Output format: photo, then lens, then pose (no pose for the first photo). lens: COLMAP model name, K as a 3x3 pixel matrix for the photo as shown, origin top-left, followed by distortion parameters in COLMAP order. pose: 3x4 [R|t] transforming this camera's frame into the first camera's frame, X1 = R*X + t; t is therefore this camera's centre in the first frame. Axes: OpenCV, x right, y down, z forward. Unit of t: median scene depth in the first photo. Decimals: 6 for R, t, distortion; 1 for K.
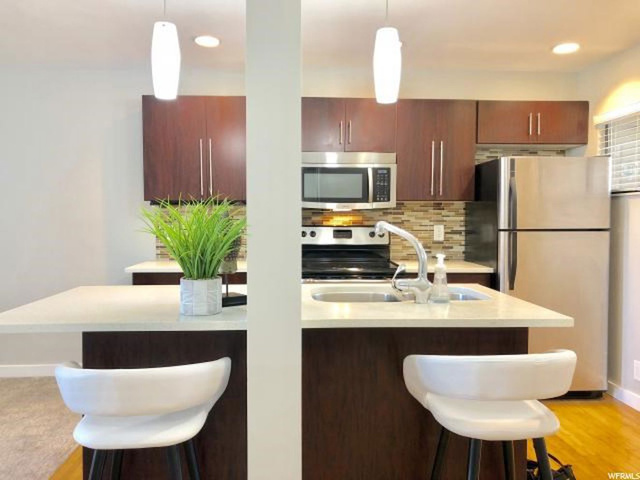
lens RADIAL K [[518.8, 0, 319.4], [0, 518.8, 229.9], [0, 0, 1]] dist [0.006997, 0.001307]
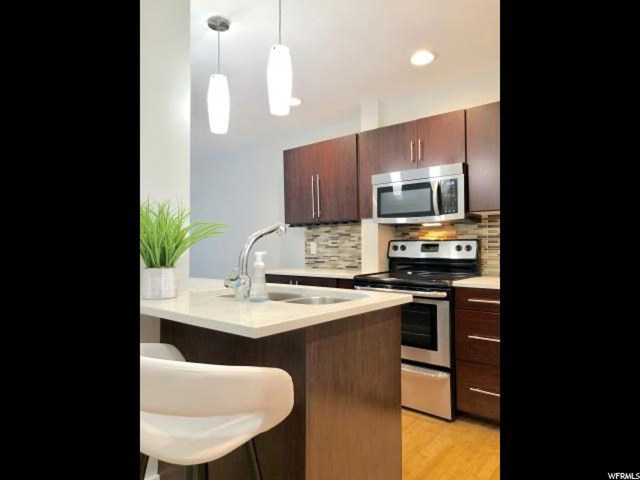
lens RADIAL K [[387.5, 0, 318.9], [0, 387.5, 231.3], [0, 0, 1]] dist [0.002715, 0.000380]
pose [[0.733525, -0.033310, -0.678846, 0.409665], [-0.012976, 0.997930, -0.062987, 0.026730], [0.679539, 0.055012, 0.731574, 0.275932]]
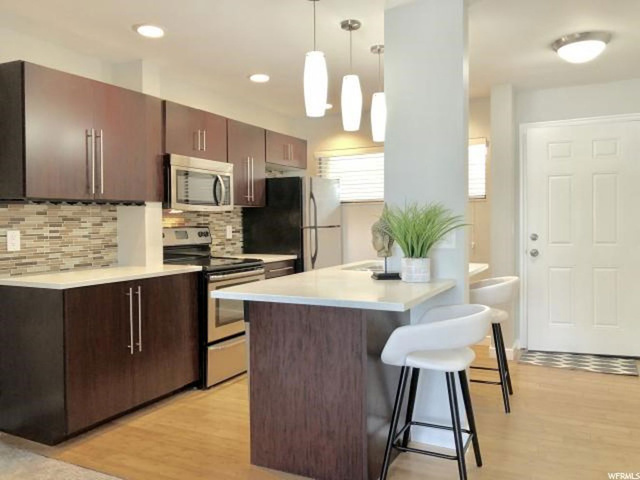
lens RADIAL K [[518.8, 0, 319.4], [0, 518.8, 229.9], [0, 0, 1]] dist [0.006997, 0.001307]
pose [[0.497580, -0.020282, 0.867181, -0.728925], [0.029770, 0.999537, 0.006296, -0.000439], [-0.866907, 0.022684, 0.497954, 0.231107]]
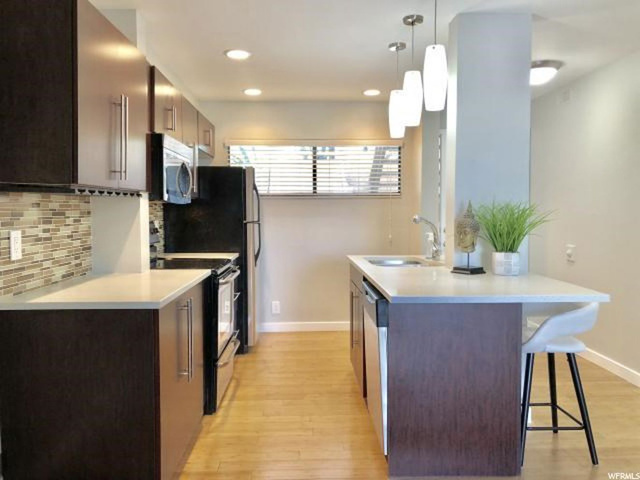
lens RADIAL K [[518.8, 0, 319.4], [0, 518.8, 229.9], [0, 0, 1]] dist [0.006997, 0.001307]
pose [[0.017753, -0.036939, 0.999160, -0.810488], [0.025148, 0.999018, 0.036487, -0.020035], [-0.999526, 0.024479, 0.018665, 0.686981]]
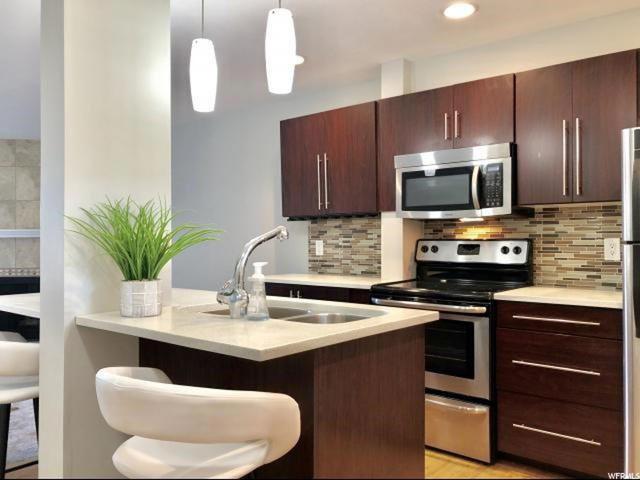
lens RADIAL K [[538.0, 0, 320.0], [0, 538.0, 240.0], [0, 0, 1]] dist [0.004421, 0.002968]
pose [[0.726523, -0.004983, -0.687124, 0.454826], [-0.013426, 0.999680, -0.021446, 0.014411], [0.687011, 0.024807, 0.726223, 0.224026]]
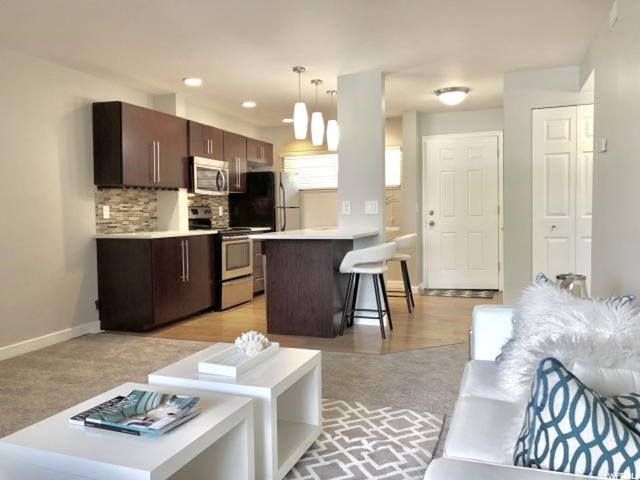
lens RADIAL K [[518.8, 0, 319.4], [0, 518.8, 229.9], [0, 0, 1]] dist [0.006997, 0.001307]
pose [[0.381305, -0.038005, 0.923668, -1.220892], [0.035653, 0.999016, 0.026387, 0.034348], [-0.923762, 0.022870, 0.382285, 0.081751]]
